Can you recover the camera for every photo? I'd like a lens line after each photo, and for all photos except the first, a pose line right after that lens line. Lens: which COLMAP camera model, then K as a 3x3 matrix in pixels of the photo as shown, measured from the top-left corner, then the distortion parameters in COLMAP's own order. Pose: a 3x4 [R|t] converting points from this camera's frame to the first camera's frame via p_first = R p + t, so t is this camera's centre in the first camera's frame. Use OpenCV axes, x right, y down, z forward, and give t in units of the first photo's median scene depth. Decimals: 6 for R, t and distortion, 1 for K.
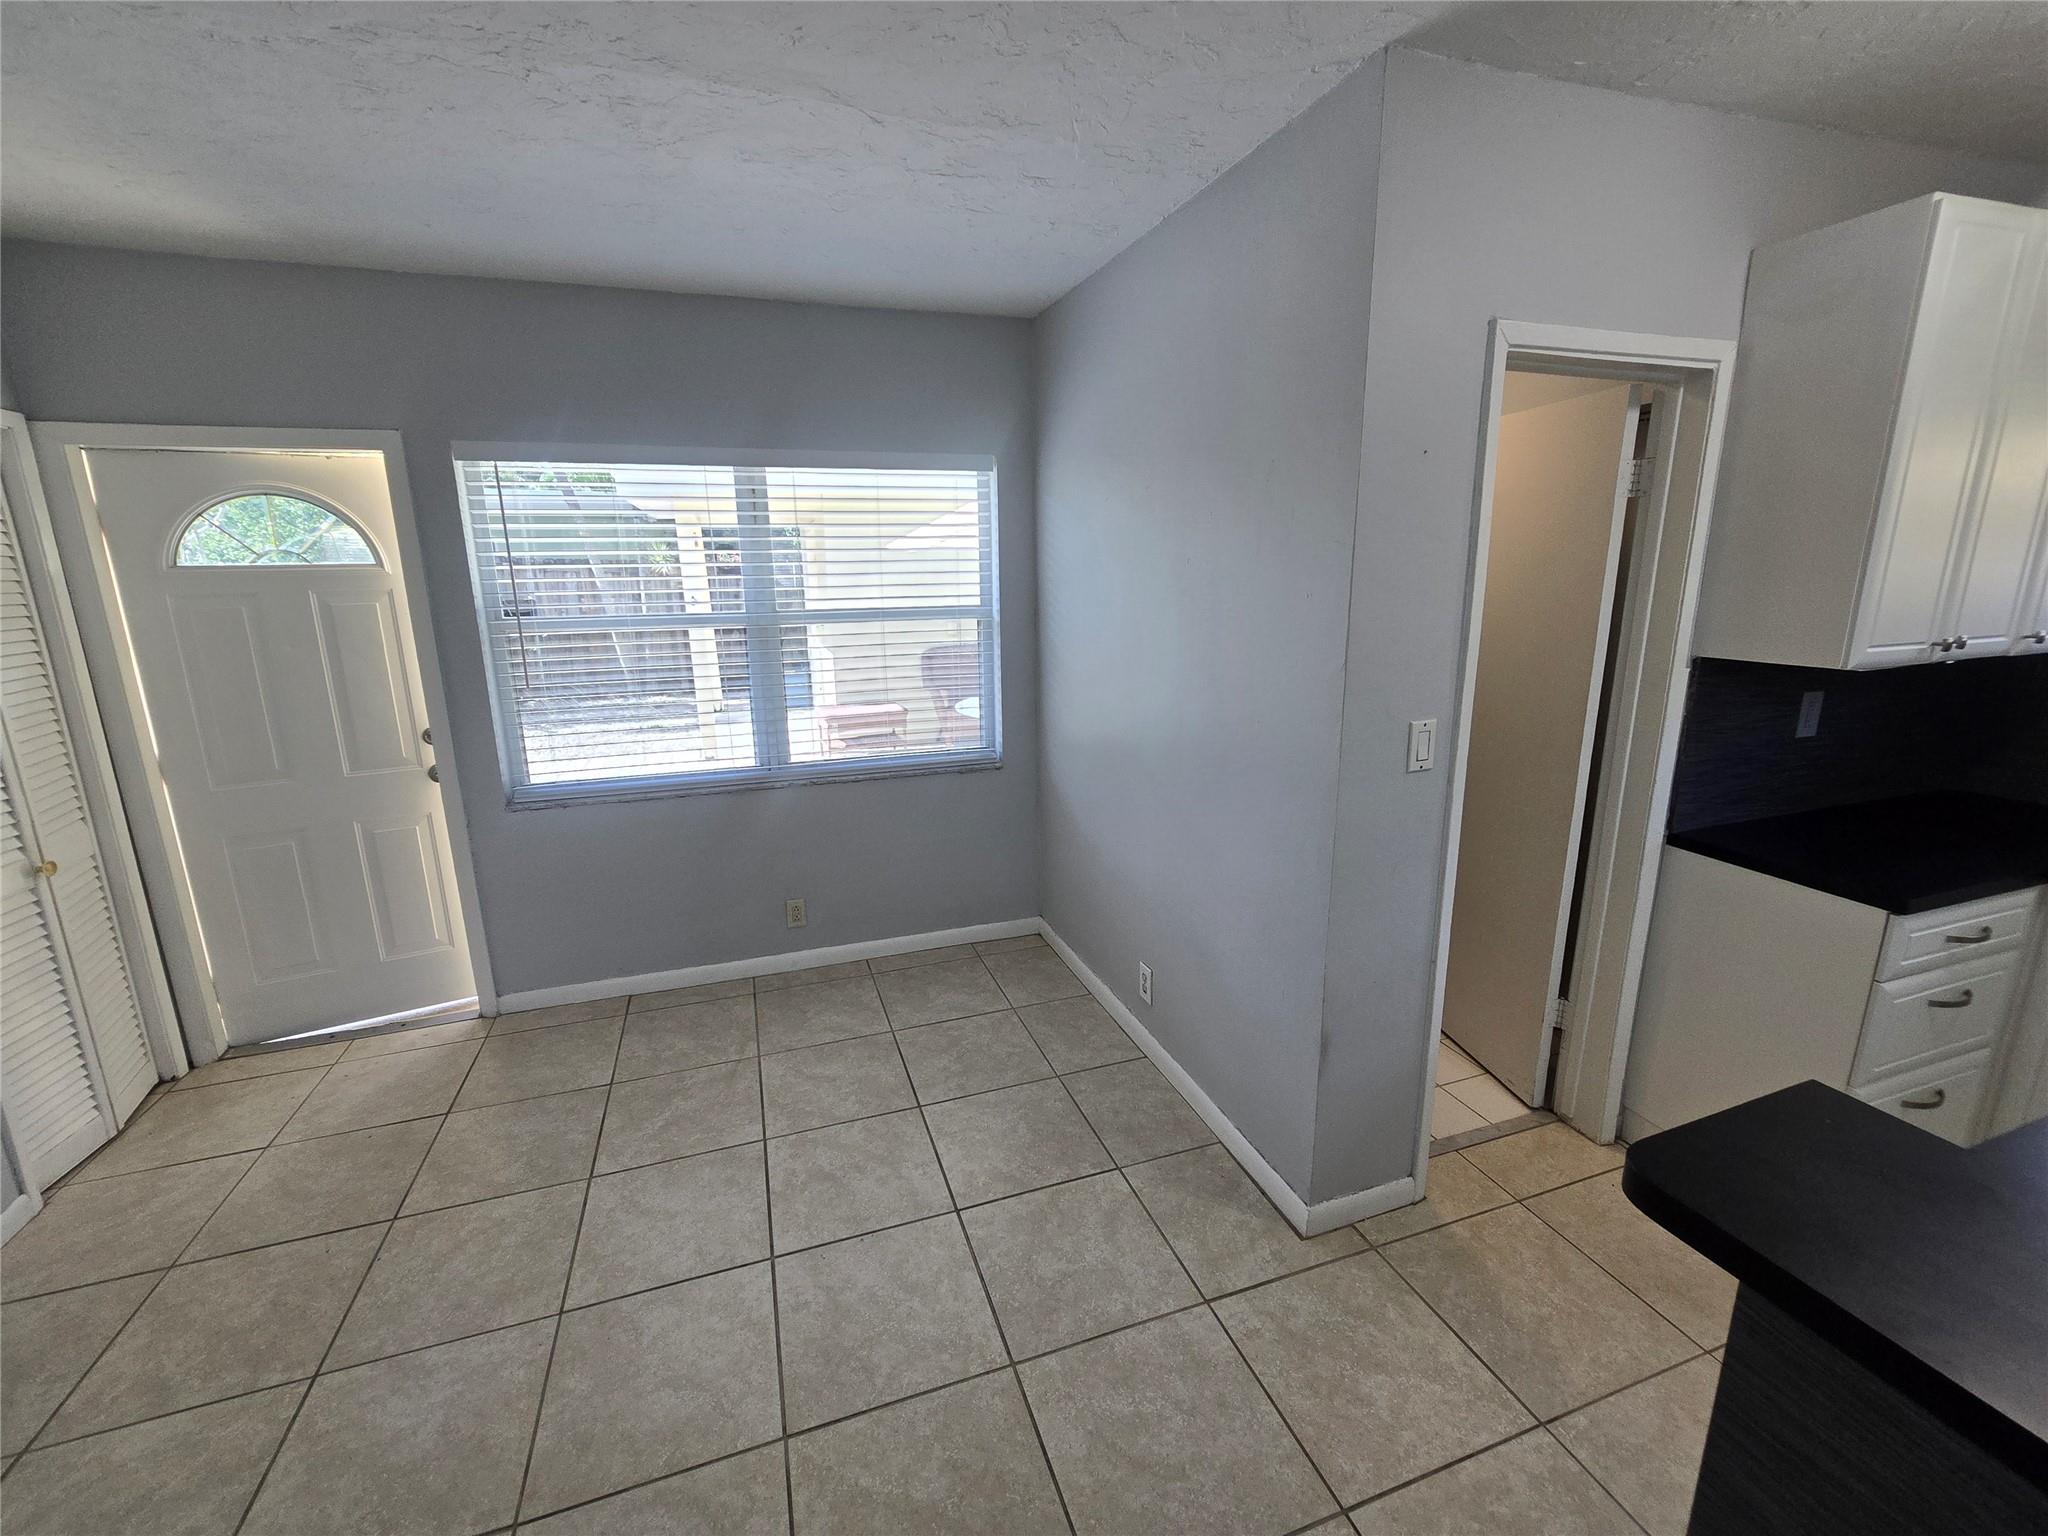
lens RADIAL K [[838.3, 0, 1022.4], [0, 838.3, 763.8], [0, 0, 1]] dist [-0.004069, 0.000709]
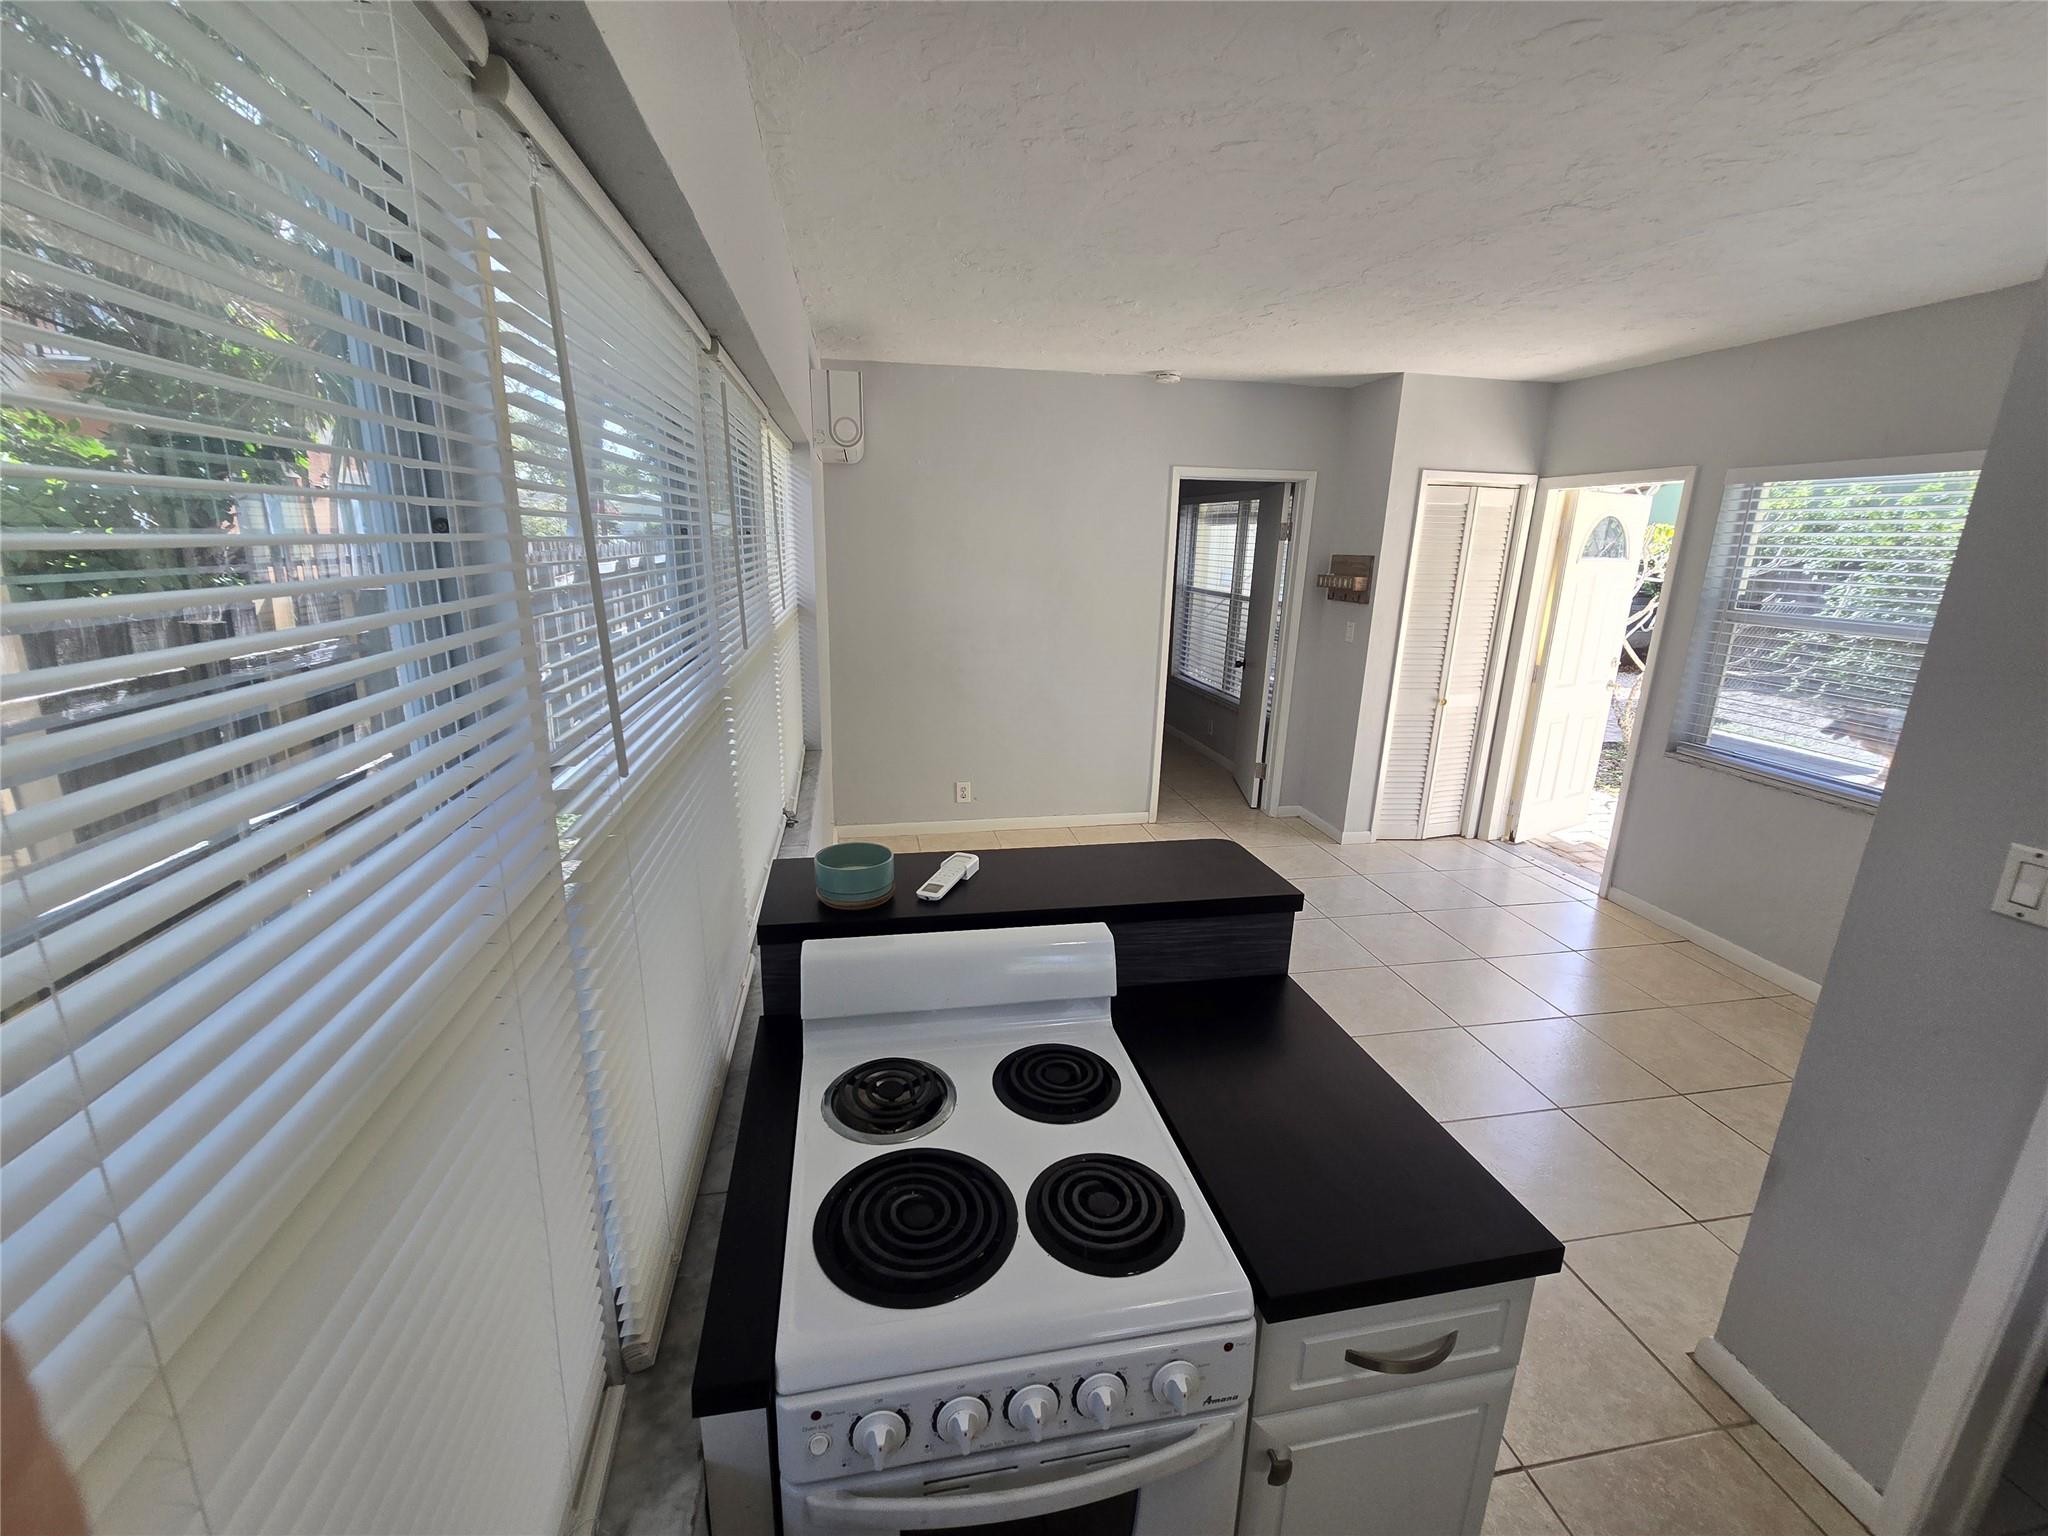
lens RADIAL K [[838.3, 0, 1015.0], [0, 838.3, 760.8], [0, 0, 1]] dist [-0.004069, 0.000709]
pose [[-0.151495, 0.262751, -0.952896, 1.129623], [-0.246266, 0.923591, 0.293823, -0.099289], [0.957289, 0.279179, -0.075213, 0.207302]]
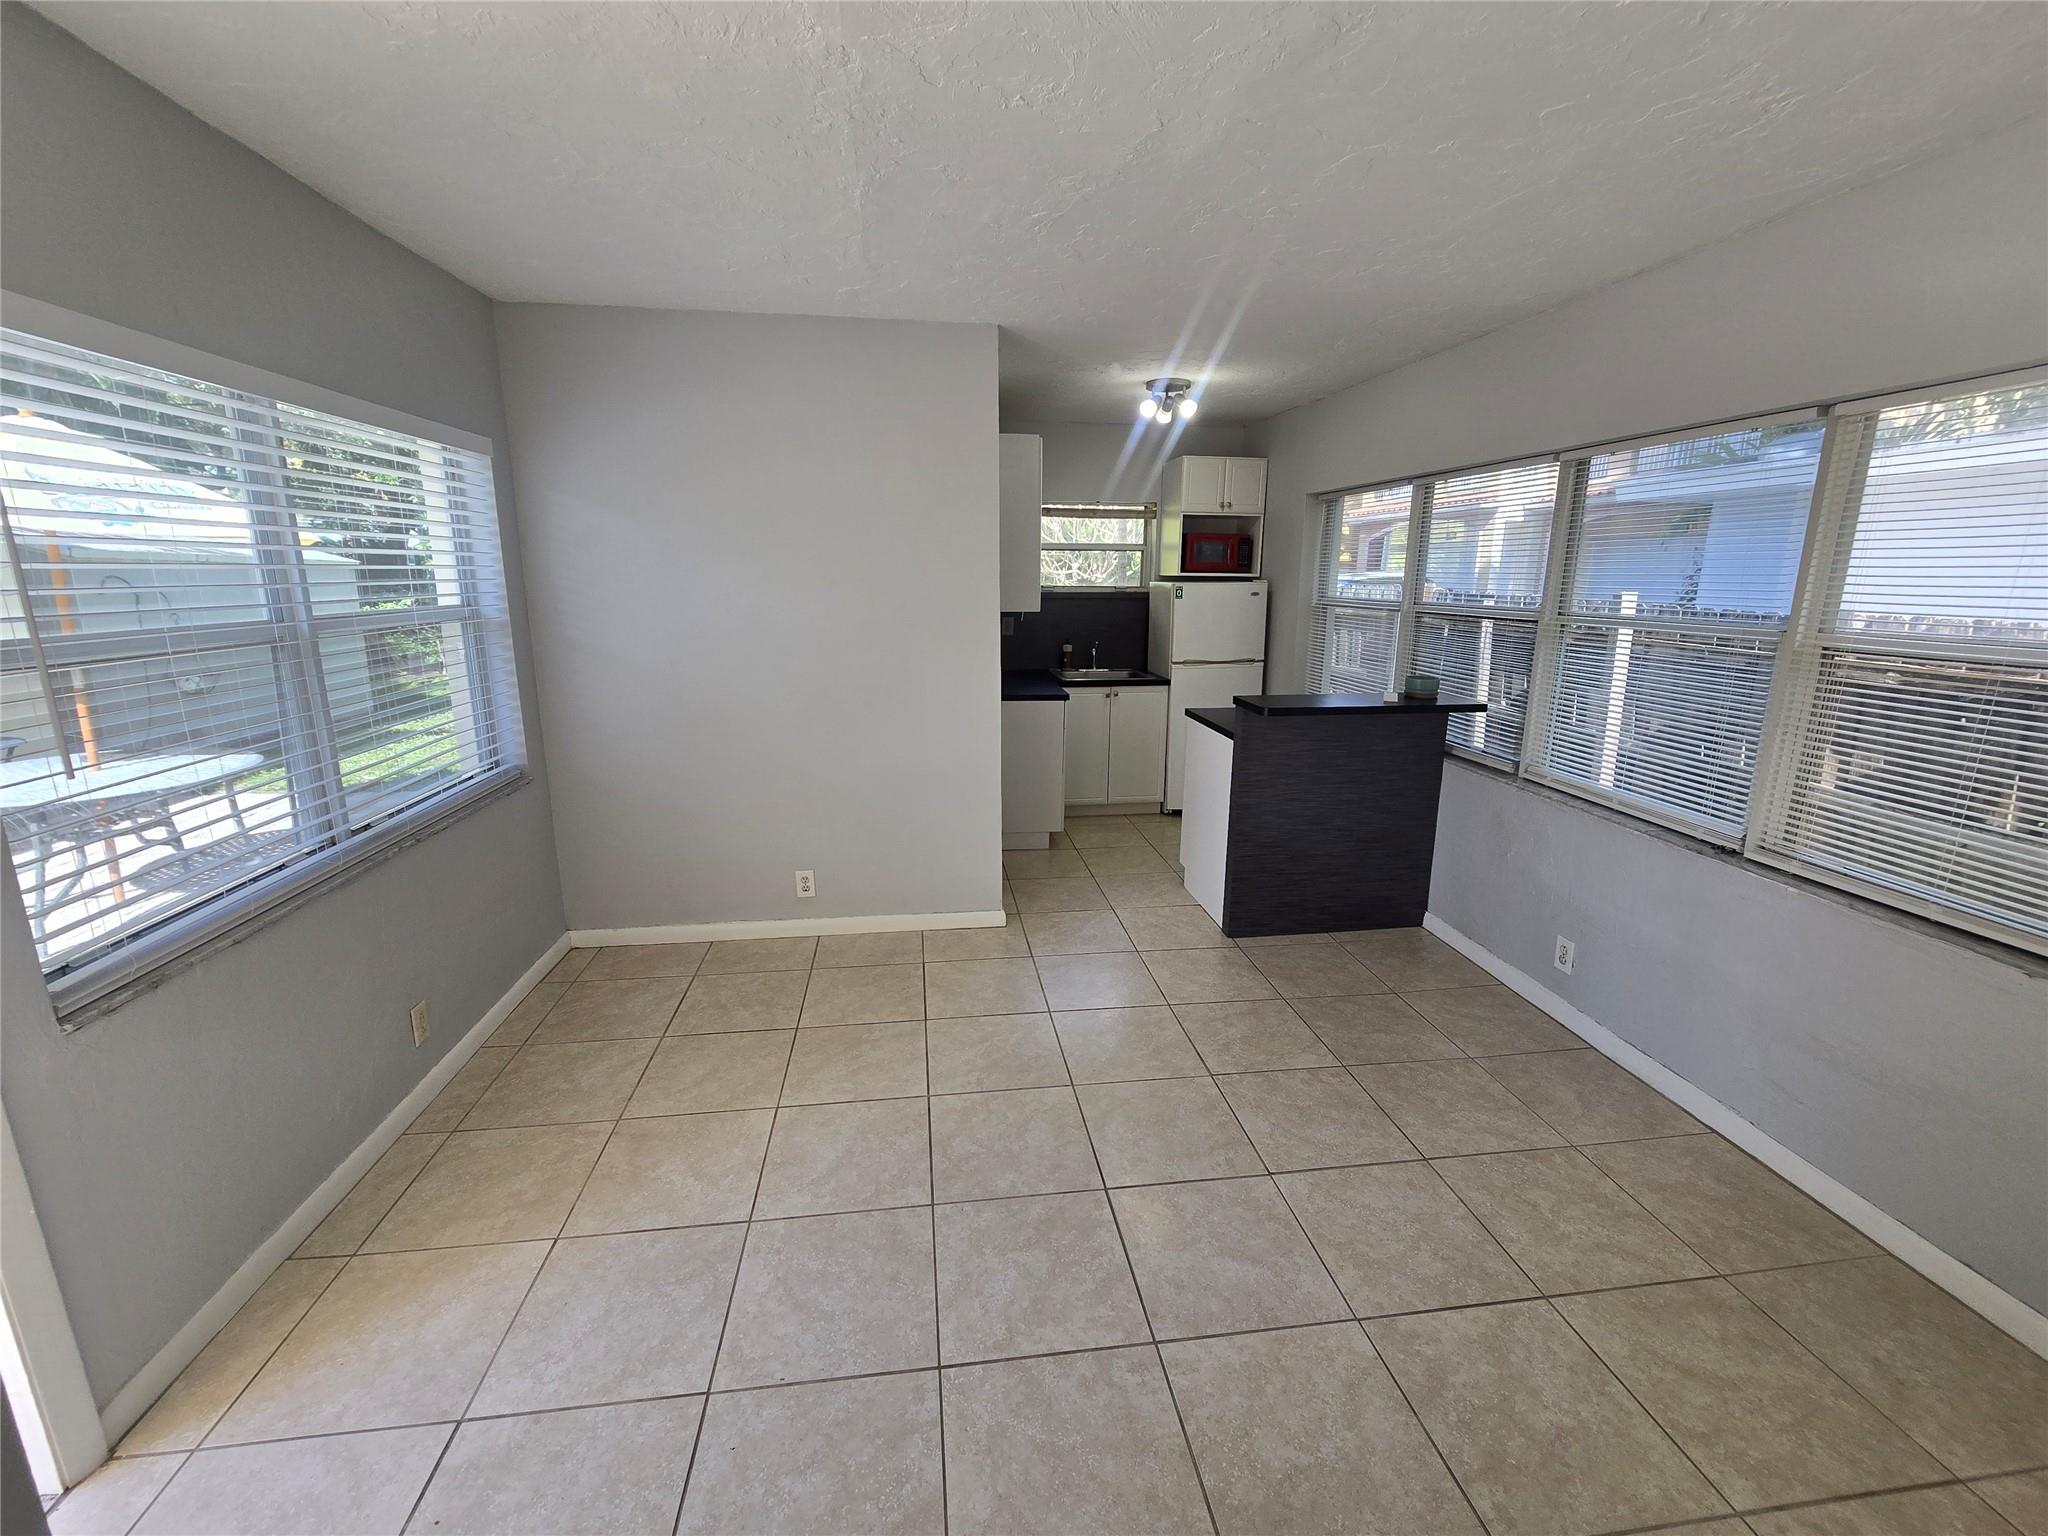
lens RADIAL K [[838.3, 0, 1020.1], [0, 838.3, 757.6], [0, 0, 1]] dist [-0.004069, 0.000709]
pose [[0.200002, -0.198459, 0.959486, -1.390690], [0.216727, 0.963975, 0.154212, -0.079639], [-0.955525, 0.177103, 0.235809, 0.464835]]
